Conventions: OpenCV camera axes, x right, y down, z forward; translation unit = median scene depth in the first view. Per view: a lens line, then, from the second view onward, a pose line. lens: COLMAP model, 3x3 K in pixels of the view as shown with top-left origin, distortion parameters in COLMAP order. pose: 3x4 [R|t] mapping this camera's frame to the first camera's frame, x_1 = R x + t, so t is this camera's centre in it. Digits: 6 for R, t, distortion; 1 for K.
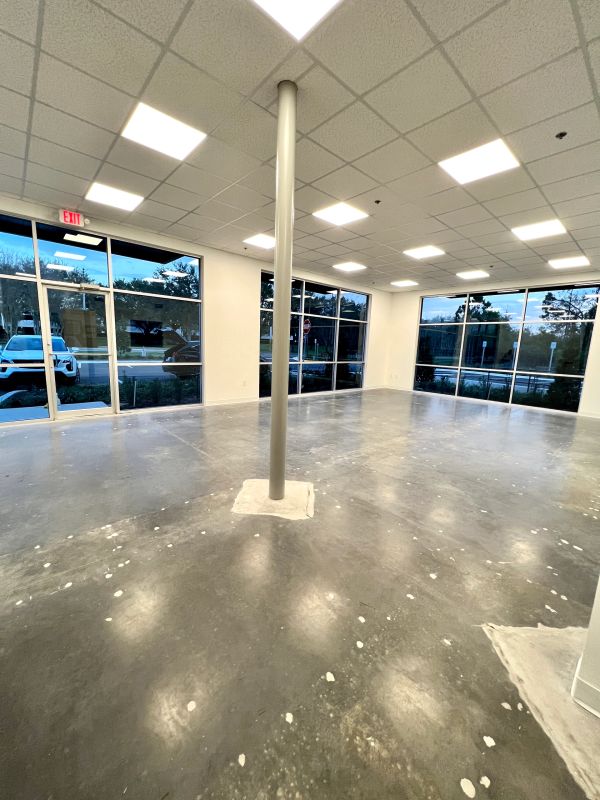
lens RADIAL K [[319.6, 0, 302.9], [0, 319.6, 402.0], [0, 0, 1]] dist [-0.002757, 0.000100]
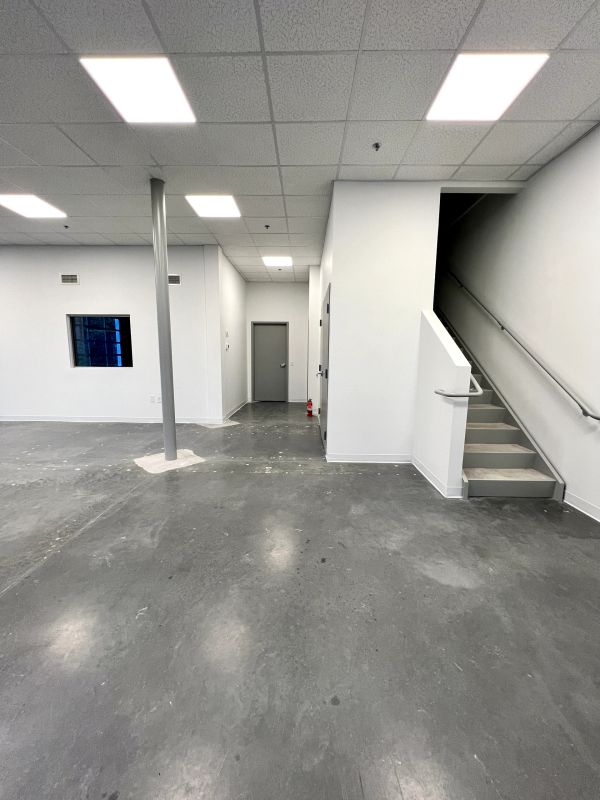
lens RADIAL K [[319.6, 0, 299.4], [0, 319.6, 397.2], [0, 0, 1]] dist [-0.002757, 0.000100]
pose [[-0.735993, -0.124985, 0.665351, -1.177611], [0.084099, 0.958318, 0.273047, -0.250594], [-0.671745, 0.256917, -0.694804, 1.293194]]
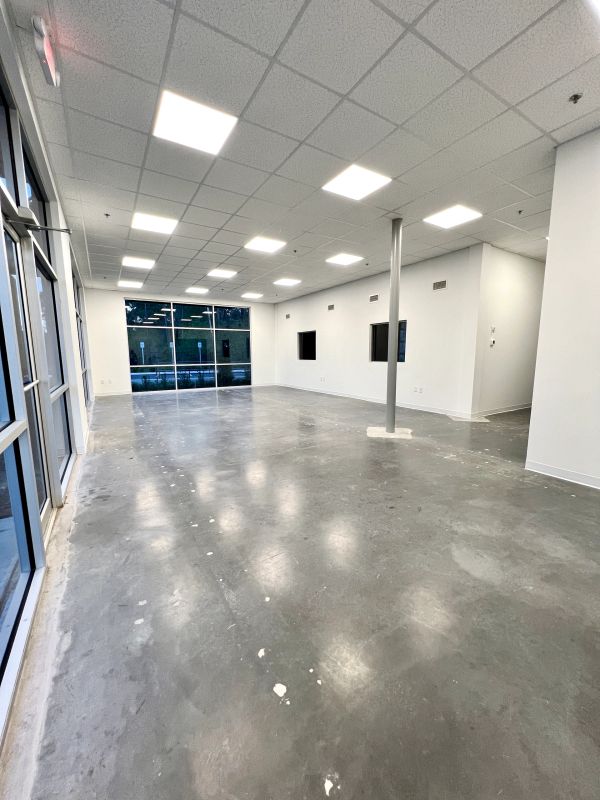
lens RADIAL K [[319.6, 0, 301.1], [0, 319.6, 402.3], [0, 0, 1]] dist [-0.002757, 0.000100]
pose [[0.173460, -0.181207, 0.968027, -1.606449], [0.179285, 0.972313, 0.149883, -0.196030], [-0.968384, 0.147554, 0.201145, 0.938675]]
